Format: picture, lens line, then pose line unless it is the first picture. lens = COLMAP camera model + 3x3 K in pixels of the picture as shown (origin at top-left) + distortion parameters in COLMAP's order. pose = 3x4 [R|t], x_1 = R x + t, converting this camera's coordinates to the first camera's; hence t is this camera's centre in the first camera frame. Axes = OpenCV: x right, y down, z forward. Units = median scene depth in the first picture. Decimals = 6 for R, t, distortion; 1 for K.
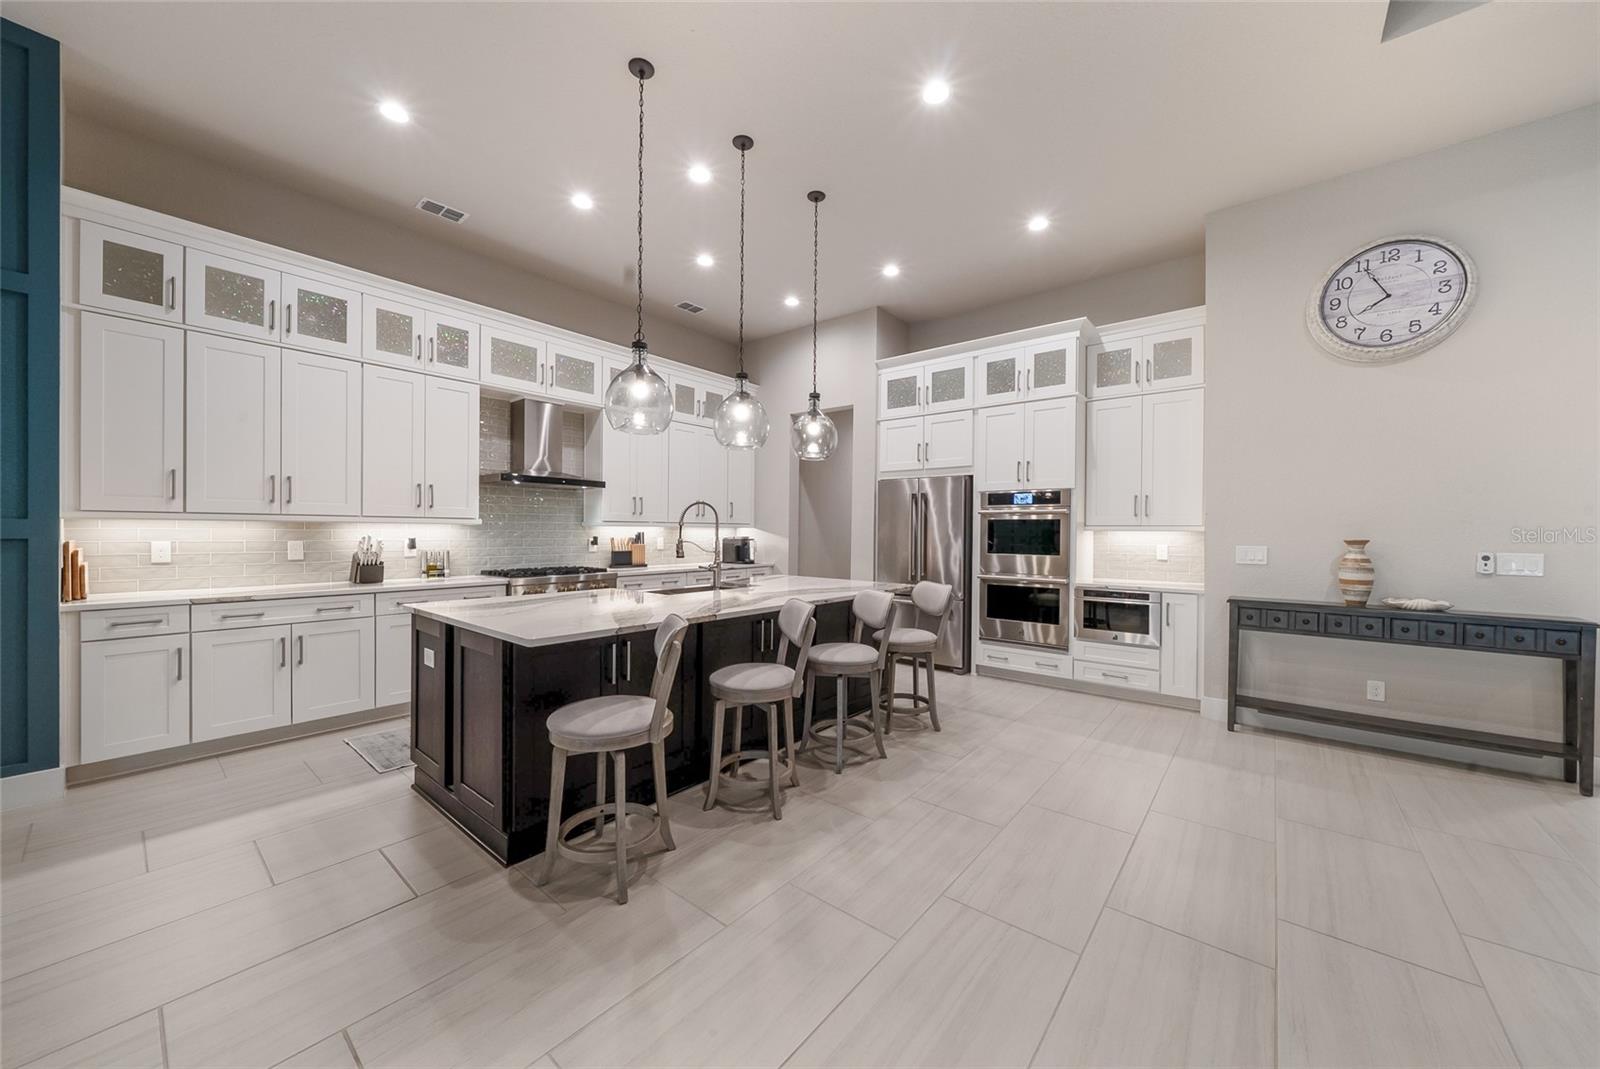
lens RADIAL K [[576.6, 0, 803.0], [0, 576.6, 536.5], [0, 0, 1]] dist [-0.003246, 0.000348]
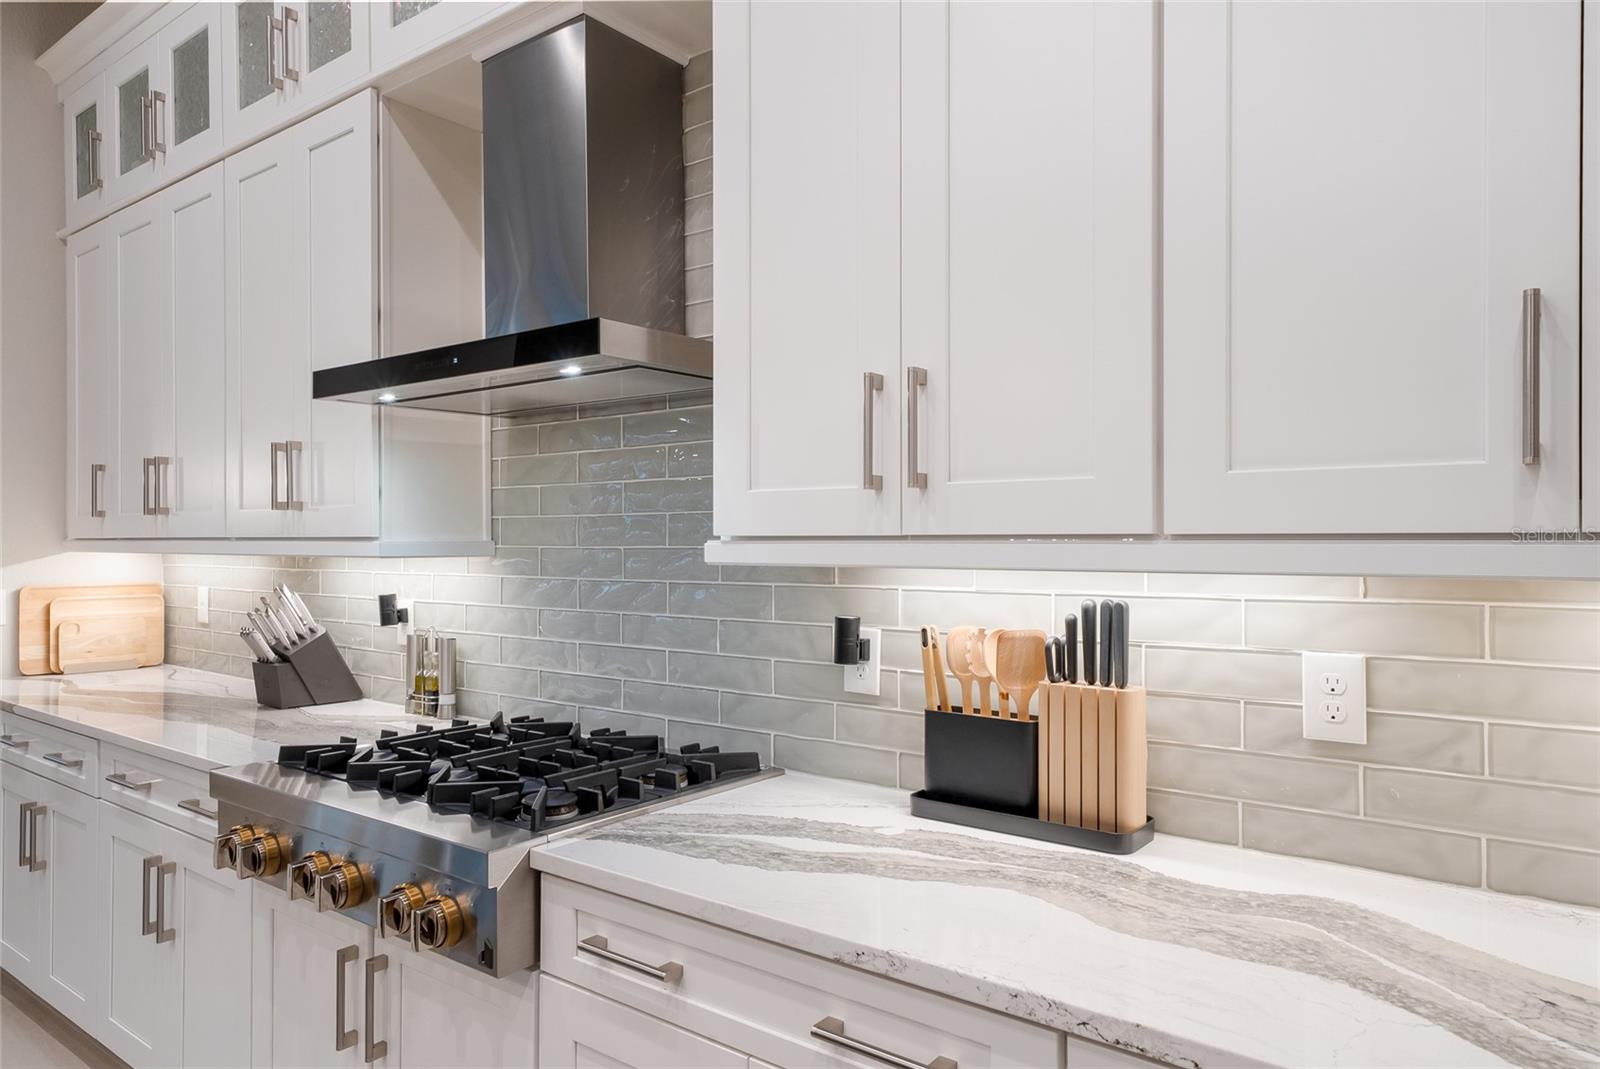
lens RADIAL K [[1021.1, 0, 803.0], [0, 1021.1, 540.3], [0, 0, 1]] dist [-0.000776, 0.000184]
pose [[0.040583, -0.001786, -0.999175, -0.041715], [-0.001678, 0.999997, -0.001855, -0.031252], [0.999175, 0.001752, 0.040580, 1.291030]]
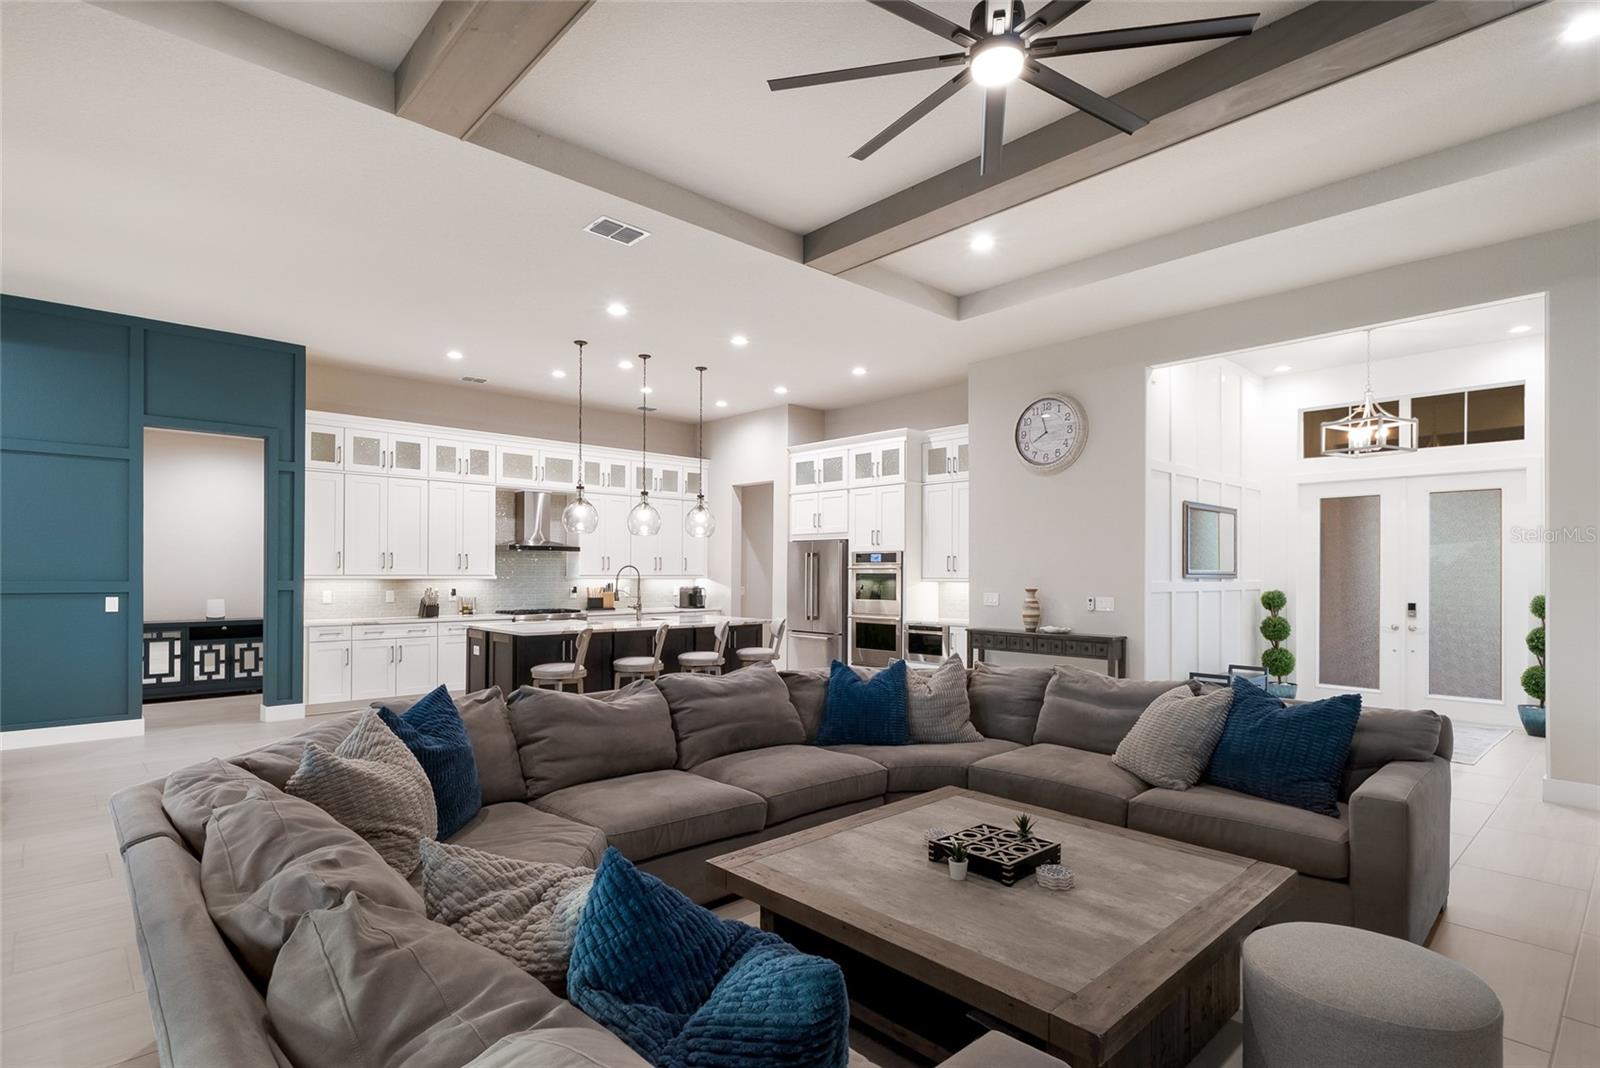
lens RADIAL K [[809.1, 0, 788.2], [0, 809.1, 570.4], [0, 0, 1]] dist [0.013899, -0.000760]
pose [[0.989851, -0.005169, -0.142013, 0.521073], [0.003317, 0.999906, -0.013276, -0.014447], [0.142069, 0.012670, 0.989776, -1.038463]]
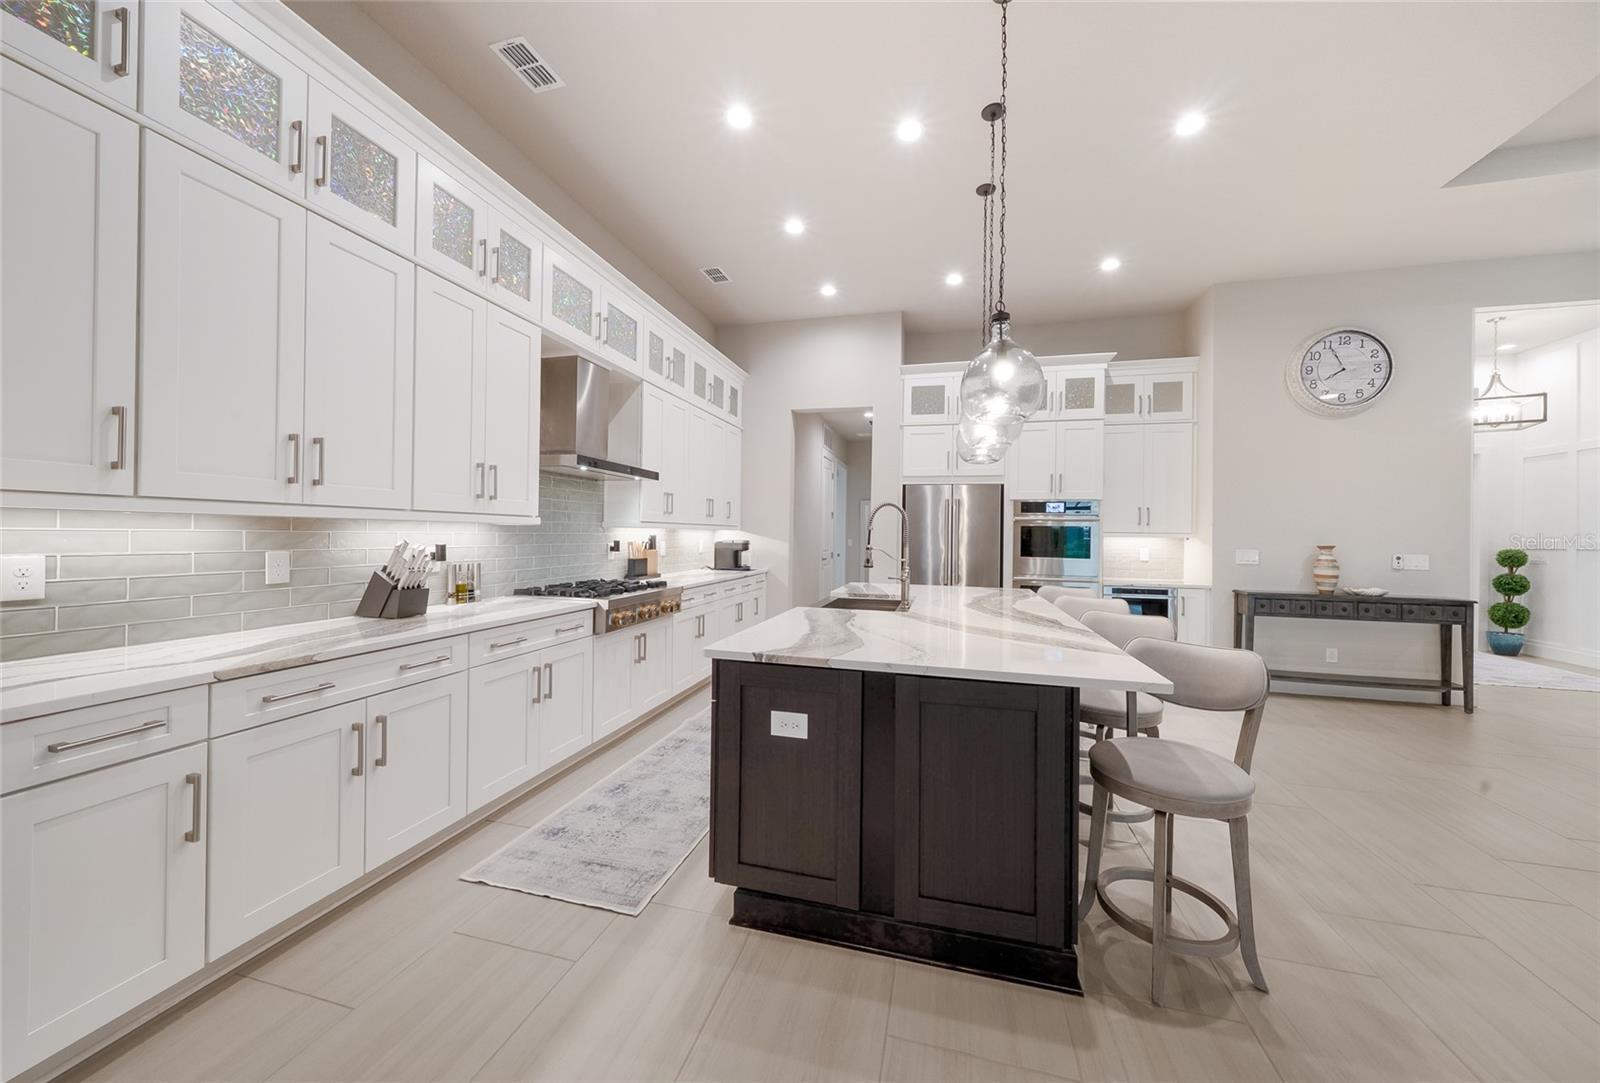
lens RADIAL K [[562.1, 0, 801.9], [0, 562.1, 534.2], [0, 0, 1]] dist [0.005063, -0.000289]
pose [[0.908250, 0.005826, 0.418388, -0.601754], [-0.003632, 0.999975, -0.006041, -0.006919], [-0.418413, 0.003968, 0.908248, 0.254893]]
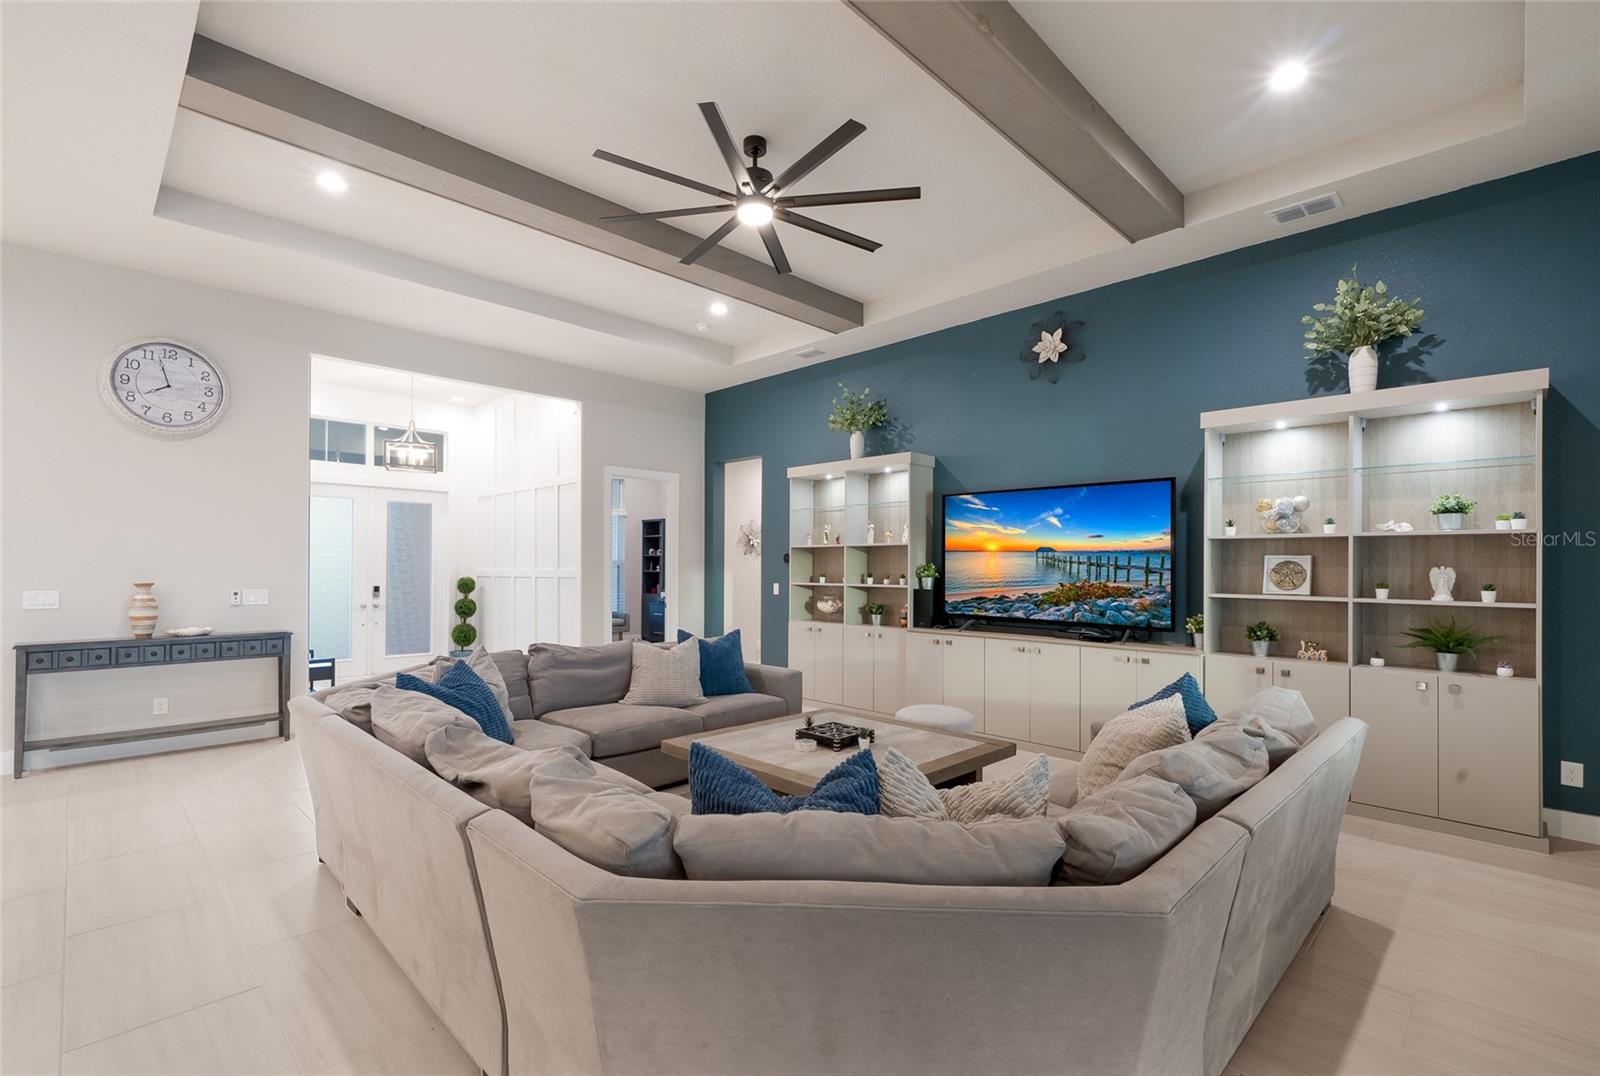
lens RADIAL K [[722.2, 0, 813.2], [0, 722.2, 559.9], [0, 0, 1]] dist [0.002000, 0.000593]
pose [[0.086871, 0.000930, 0.996219, -0.344845], [0.006263, 0.999979, -0.001480, -0.025716], [-0.996200, 0.006368, 0.086863, -0.429577]]
